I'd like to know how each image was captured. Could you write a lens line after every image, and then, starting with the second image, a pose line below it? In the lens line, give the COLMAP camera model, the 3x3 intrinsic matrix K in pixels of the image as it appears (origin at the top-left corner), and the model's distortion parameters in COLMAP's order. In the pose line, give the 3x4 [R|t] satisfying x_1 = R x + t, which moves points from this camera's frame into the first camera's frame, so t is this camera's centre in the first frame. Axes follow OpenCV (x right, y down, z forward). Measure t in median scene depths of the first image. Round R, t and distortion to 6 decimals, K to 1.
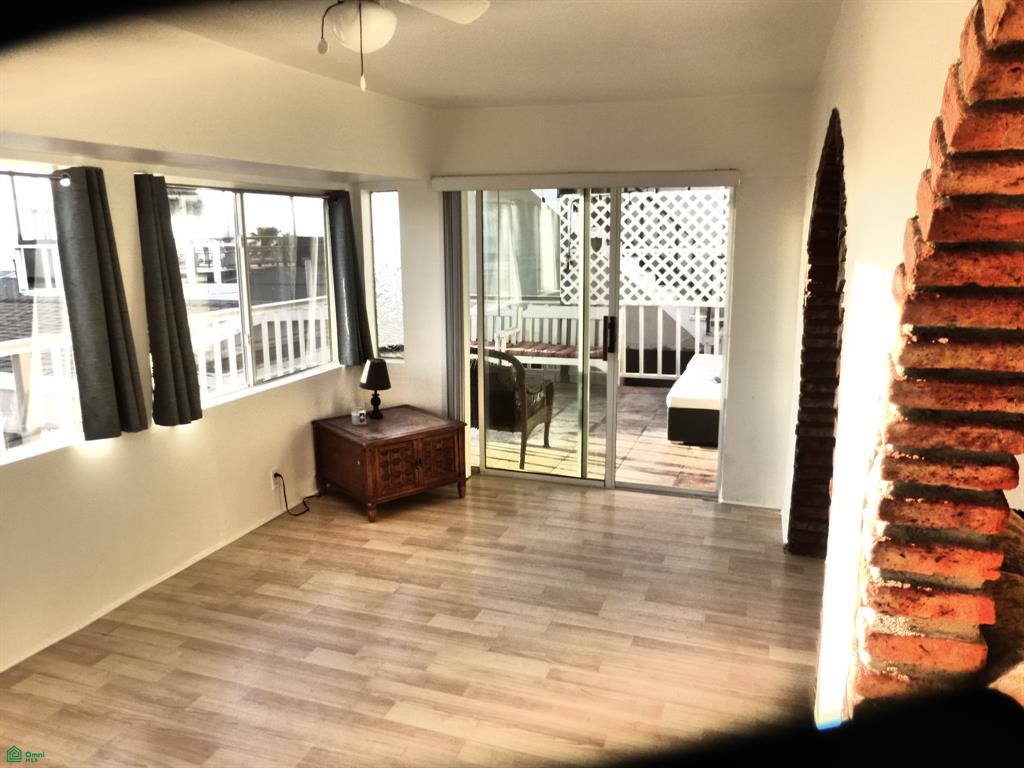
lens RADIAL K [[751.2, 0, 513.2], [0, 751.2, 383.6], [0, 0, 1]] dist [0.001785, 0.008712]
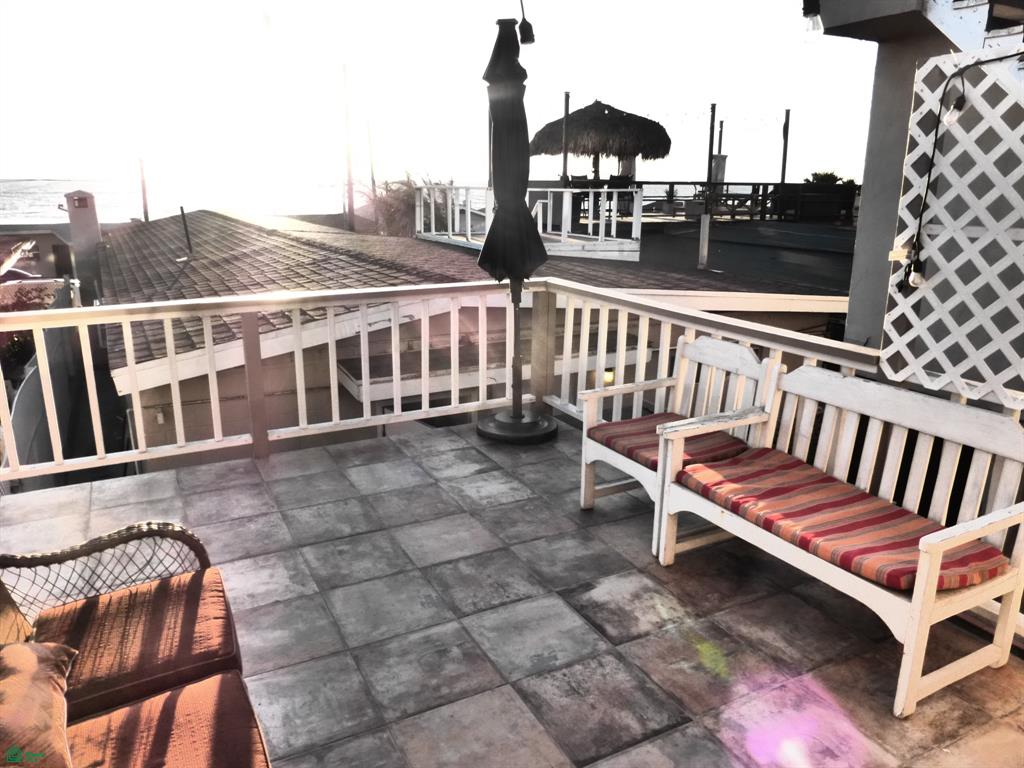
lens RADIAL K [[751.2, 0, 509.7], [0, 751.2, 386.8], [0, 0, 1]] dist [0.001785, 0.008712]
pose [[0.743016, 0.191198, -0.641381, 0.166044], [-0.145046, 0.981551, 0.124574, -0.120913], [0.653367, 0.000469, 0.757041, 0.613694]]
